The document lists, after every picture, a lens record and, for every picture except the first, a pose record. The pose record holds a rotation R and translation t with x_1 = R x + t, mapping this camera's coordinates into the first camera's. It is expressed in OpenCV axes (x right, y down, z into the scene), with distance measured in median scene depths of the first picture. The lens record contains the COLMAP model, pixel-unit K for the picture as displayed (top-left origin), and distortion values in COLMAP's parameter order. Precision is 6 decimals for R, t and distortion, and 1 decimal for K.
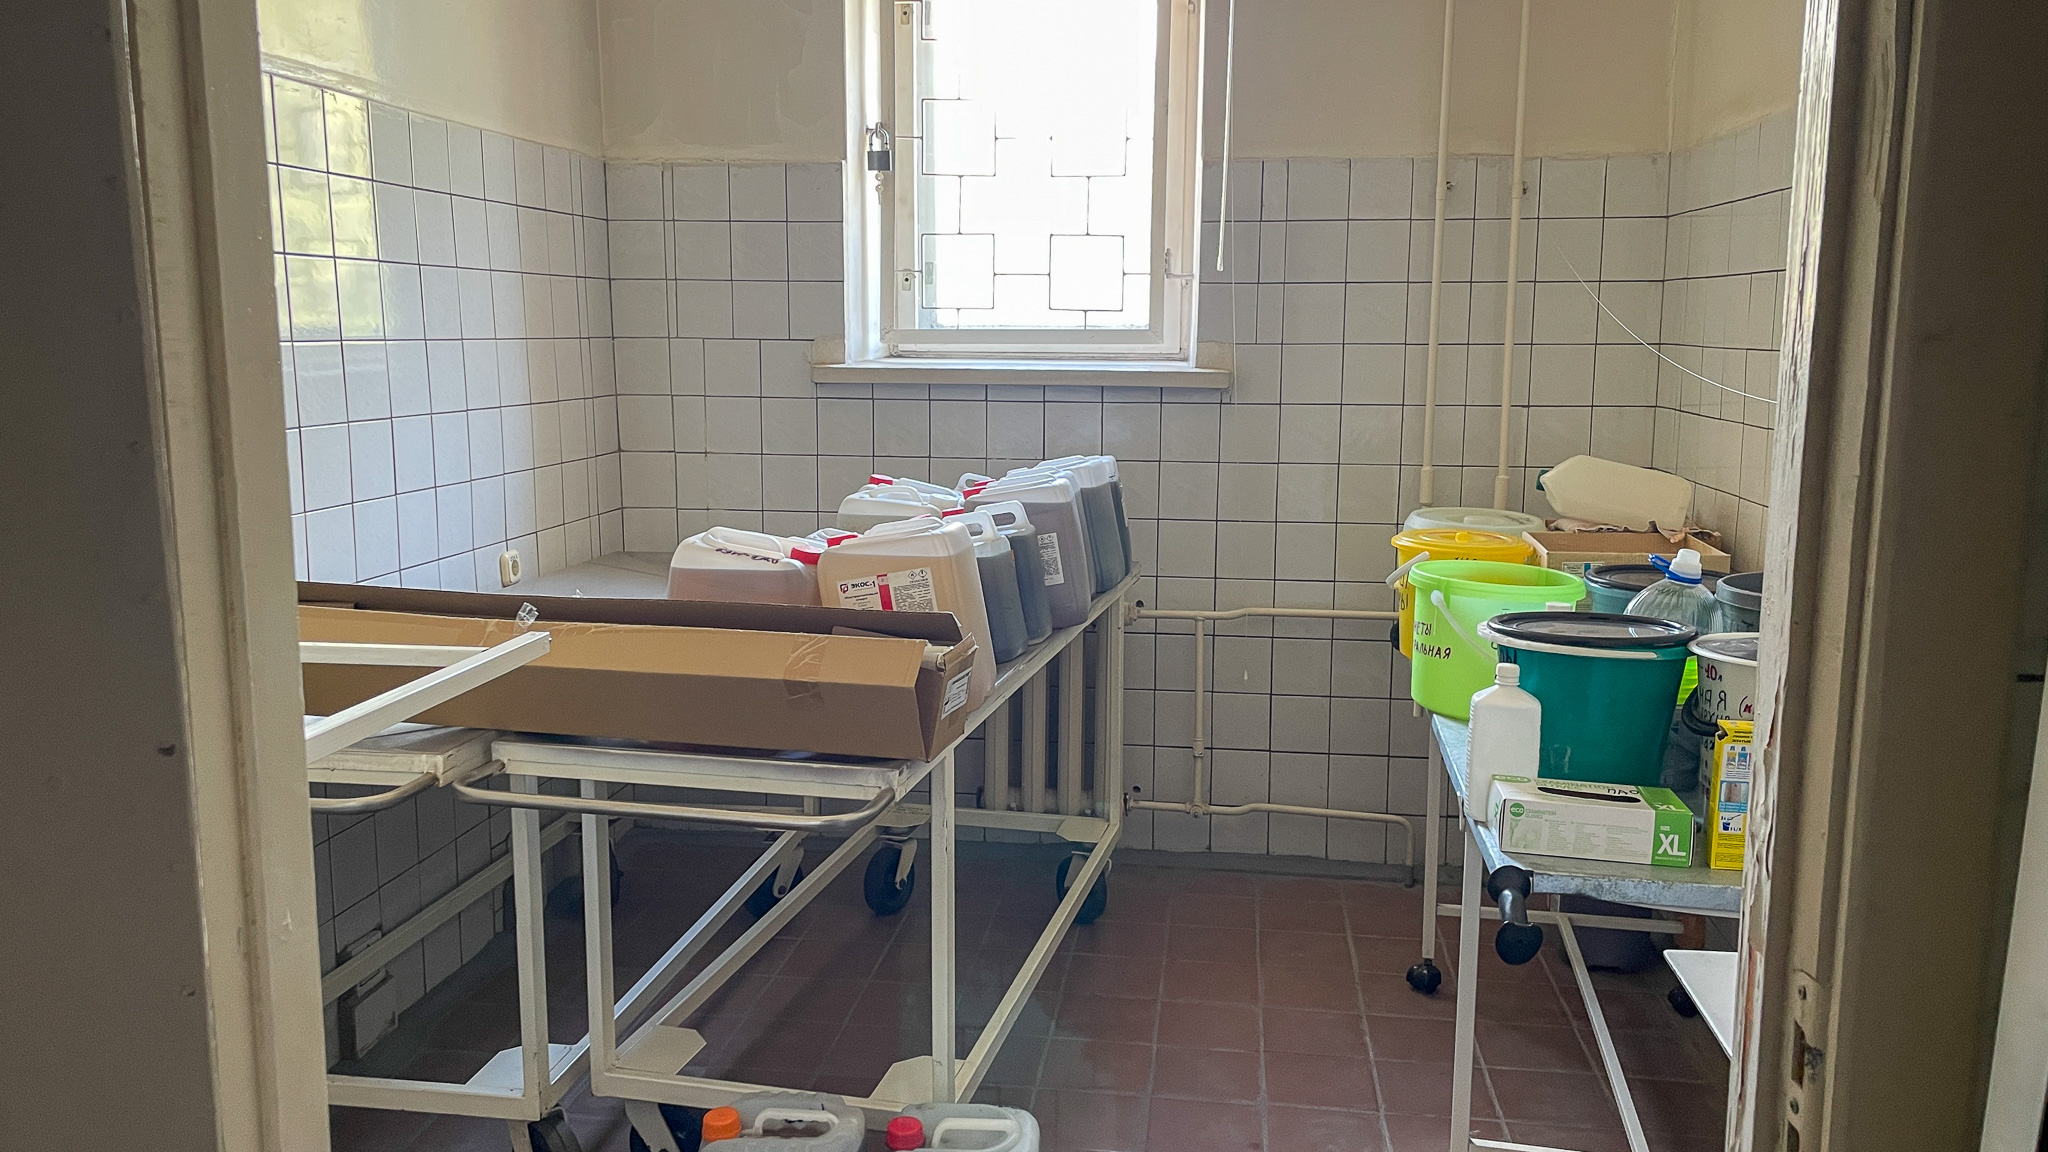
lens RADIAL K [[1522.2, 0, 1016.1], [0, 1522.2, 568.1], [0, 0, 1]] dist [0.026387, -0.039372]
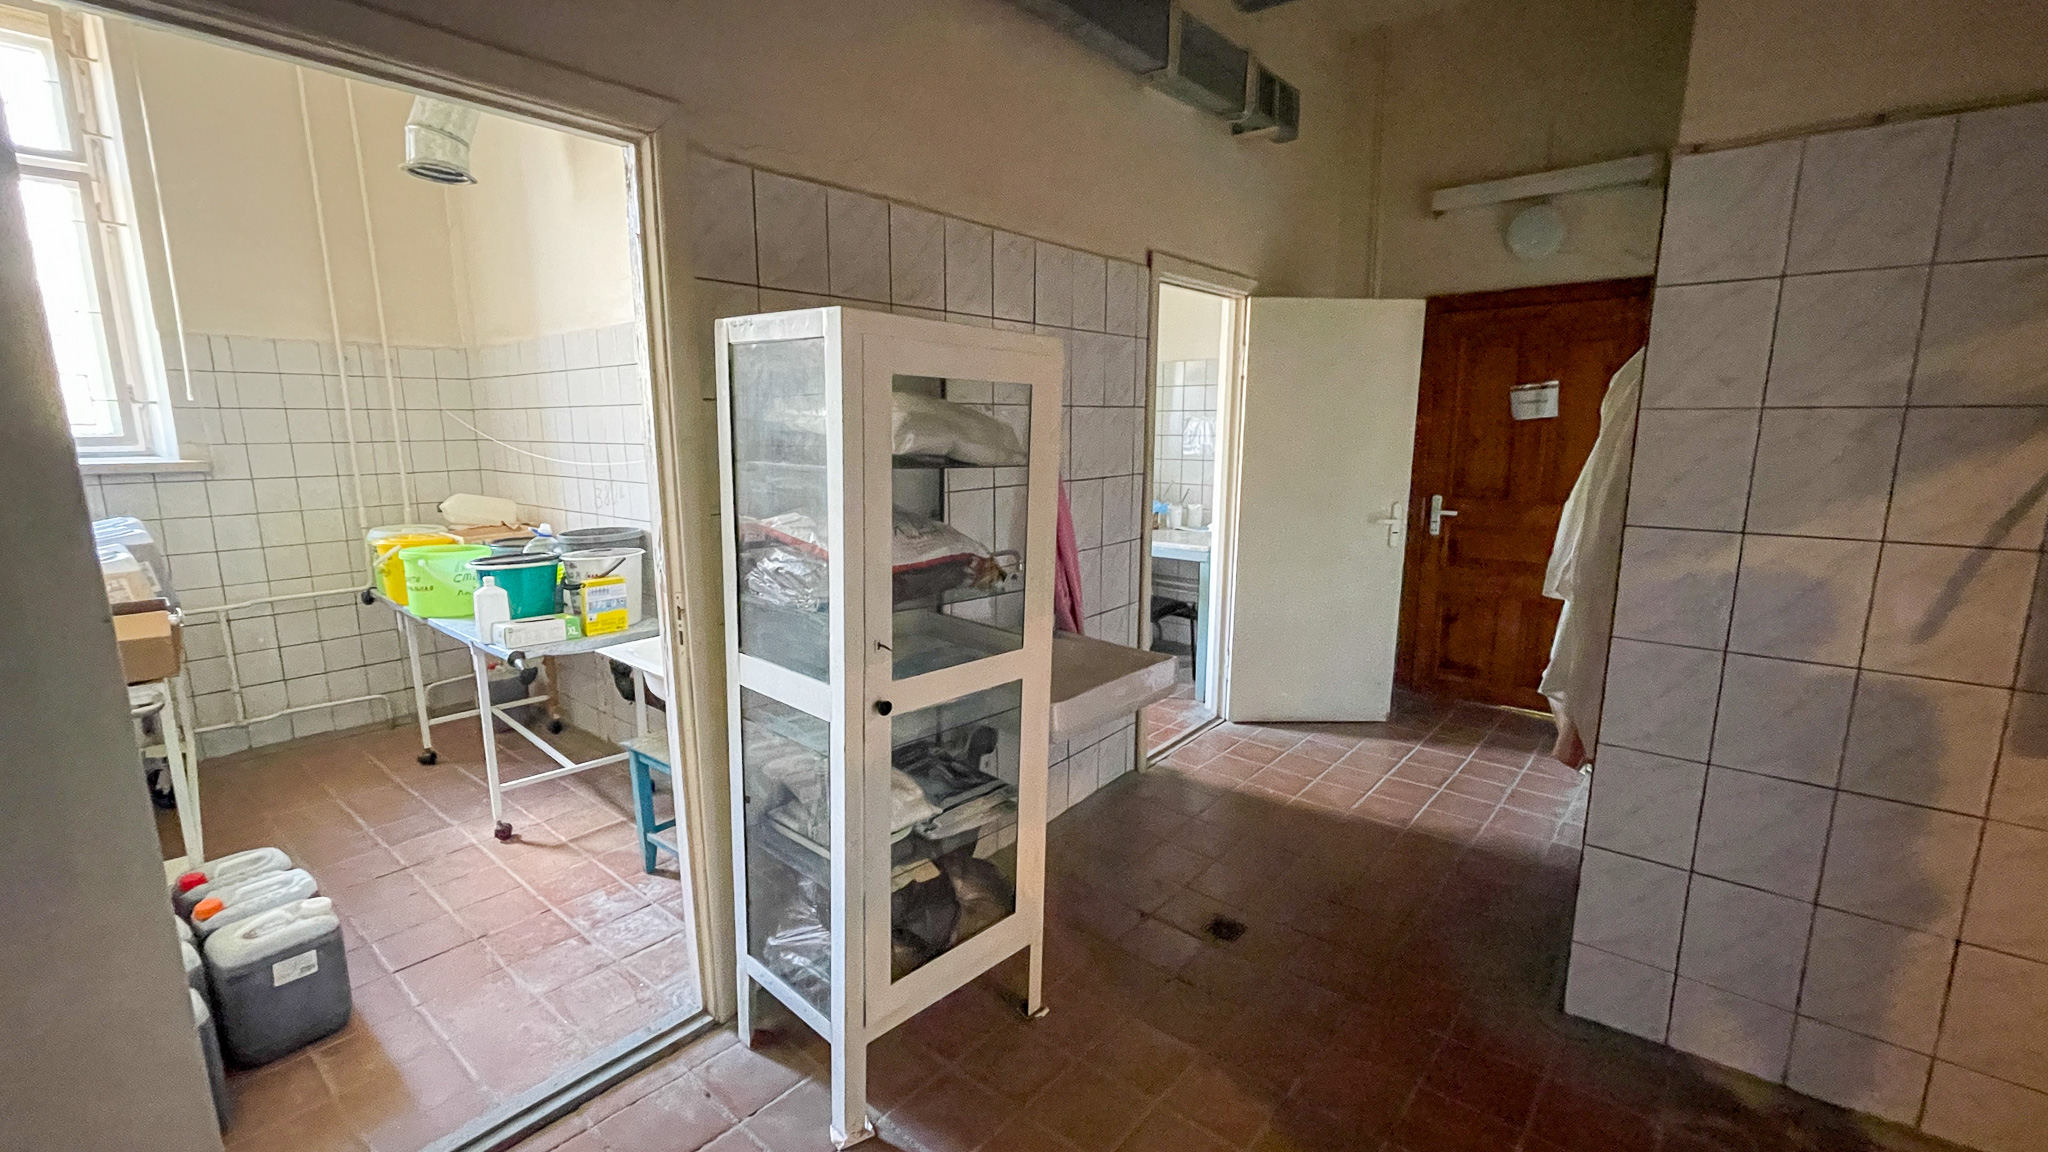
lens RADIAL K [[871.6, 0, 1015.1], [0, 871.6, 584.9], [0, 0, 1]] dist [-0.000039, 0.000162]
pose [[0.515805, -0.161012, 0.841440, -0.294765], [0.137181, 0.985029, 0.104396, 0.033049], [-0.845652, 0.061581, 0.530171, -0.311459]]
